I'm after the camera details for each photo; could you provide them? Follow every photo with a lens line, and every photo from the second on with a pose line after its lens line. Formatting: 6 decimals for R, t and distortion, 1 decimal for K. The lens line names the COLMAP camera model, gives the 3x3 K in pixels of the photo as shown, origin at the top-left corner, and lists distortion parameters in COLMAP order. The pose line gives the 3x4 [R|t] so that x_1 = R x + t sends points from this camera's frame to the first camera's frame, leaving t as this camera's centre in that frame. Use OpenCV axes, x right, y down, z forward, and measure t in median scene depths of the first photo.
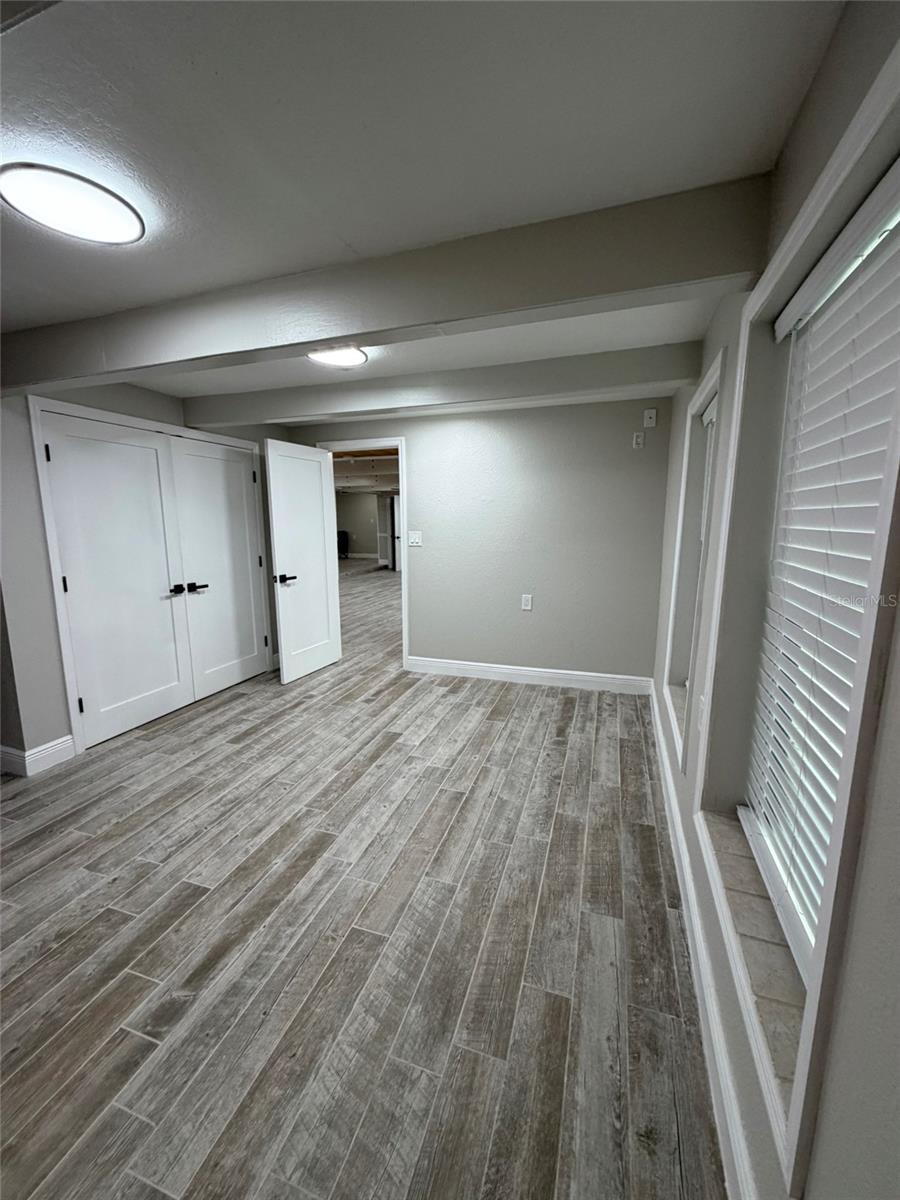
lens RADIAL K [[478.9, 0, 452.6], [0, 478.9, 599.4], [0, 0, 1]] dist [-0.001513, 0.000676]
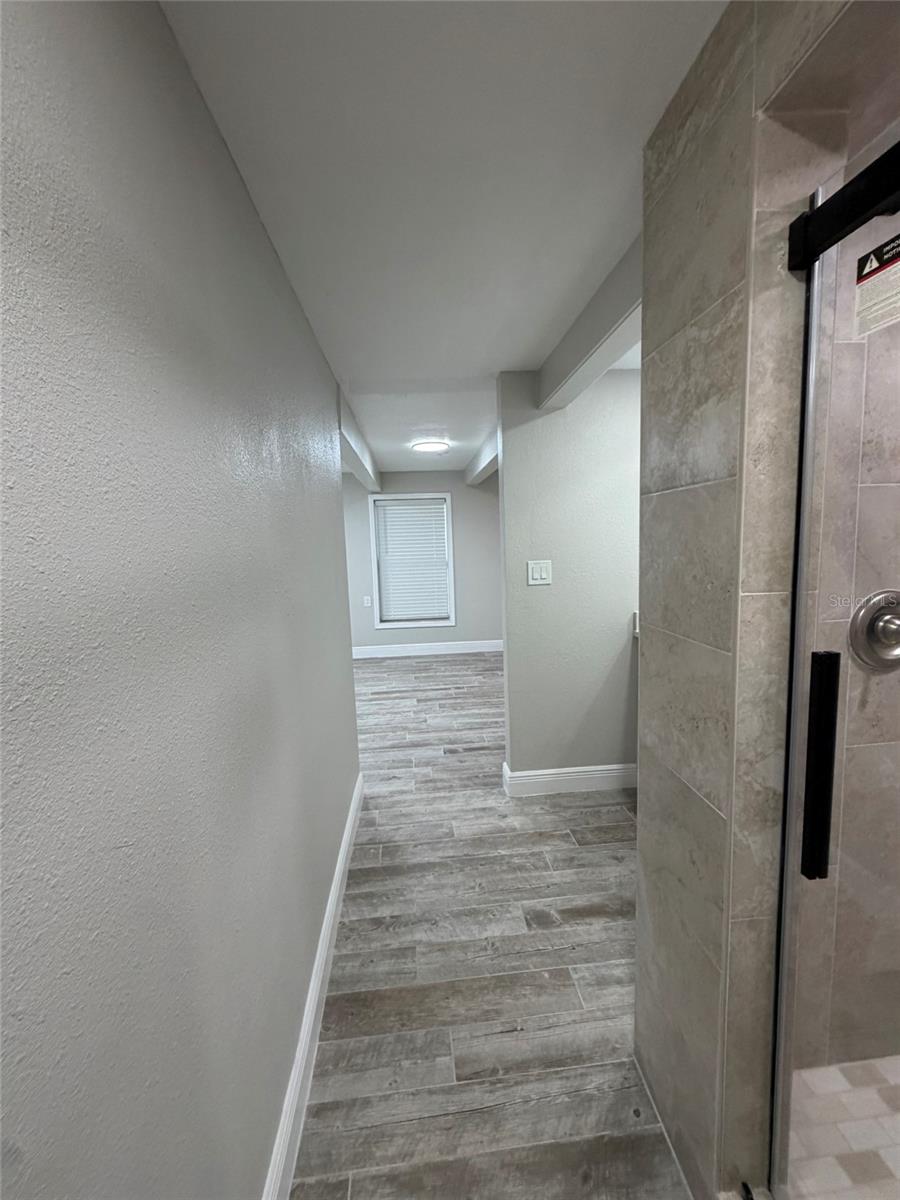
lens RADIAL K [[478.9, 0, 454.2], [0, 478.9, 597.9], [0, 0, 1]] dist [-0.001513, 0.000676]
pose [[-0.405702, -0.093501, 0.909210, -2.201091], [0.182663, 0.966392, 0.180888, -0.224558], [-0.895567, 0.239466, -0.374988, 1.308878]]
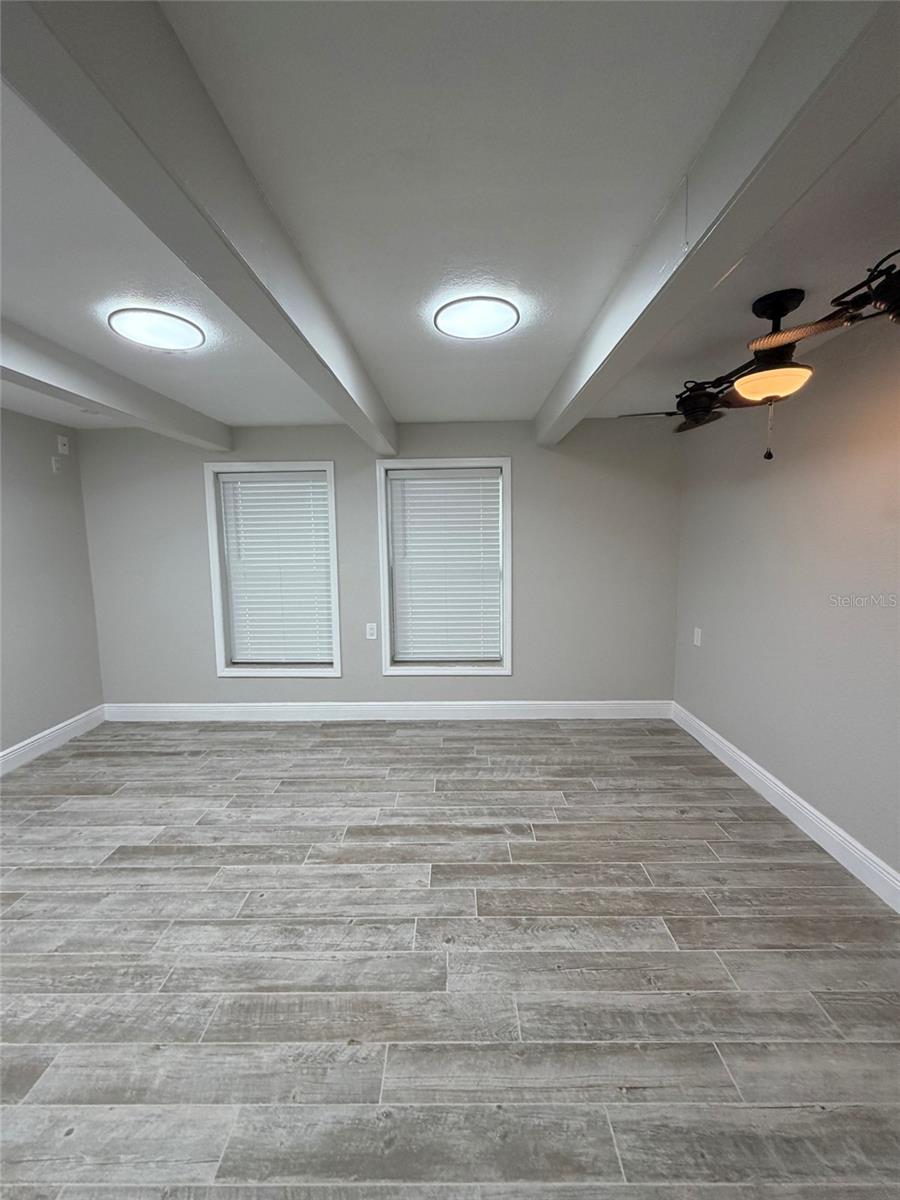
lens RADIAL K [[478.9, 0, 452.8], [0, 478.9, 599.6], [0, 0, 1]] dist [-0.001513, 0.000676]
pose [[-0.306732, -0.108753, 0.945562, -1.245584], [0.171960, 0.970771, 0.167435, -0.152165], [-0.936133, 0.213956, -0.279065, 0.927271]]
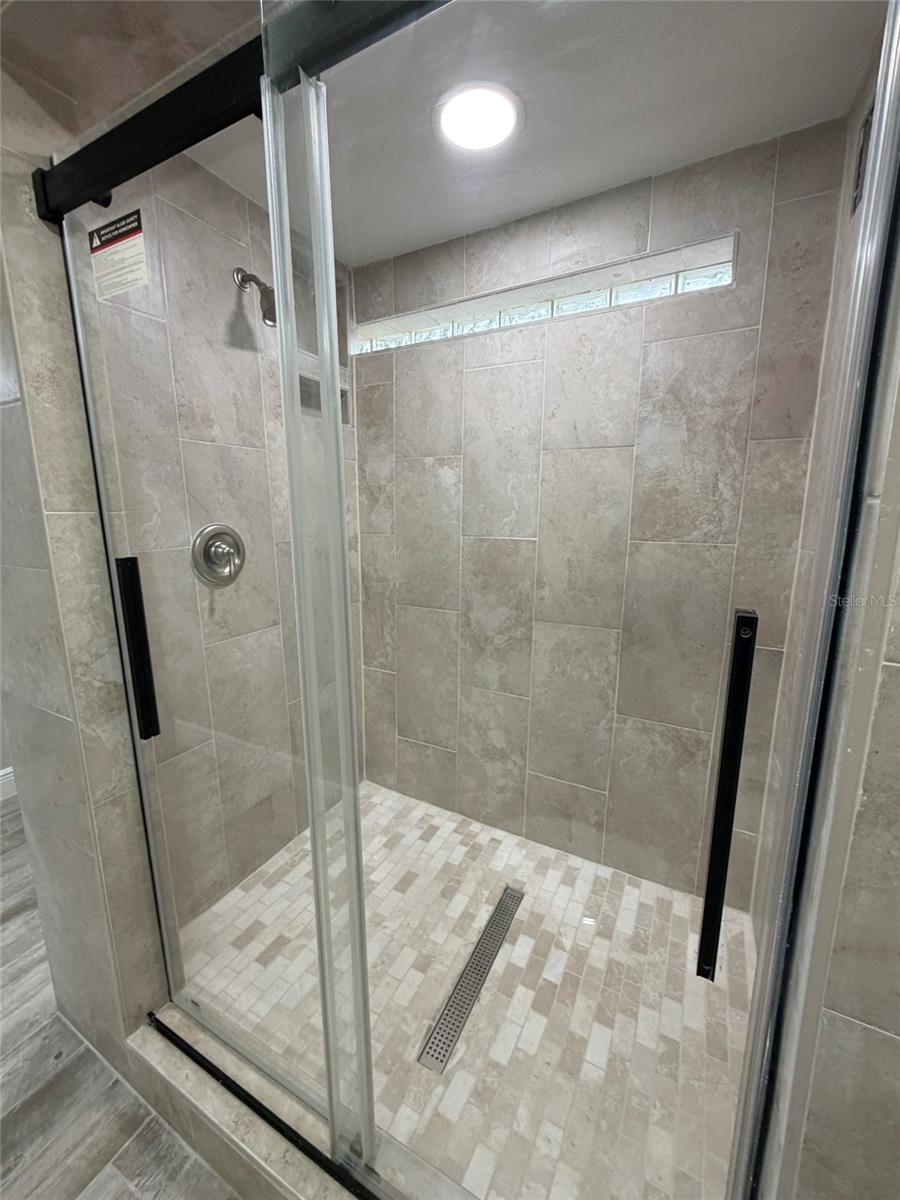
lens RADIAL K [[478.9, 0, 451.4], [0, 478.9, 597.8], [0, 0, 1]] dist [-0.001513, 0.000676]
pose [[-0.987968, -0.018281, 0.153573, -3.097532], [0.035255, 0.940225, 0.338723, 0.049540], [-0.150585, 0.340062, -0.928268, 1.362905]]
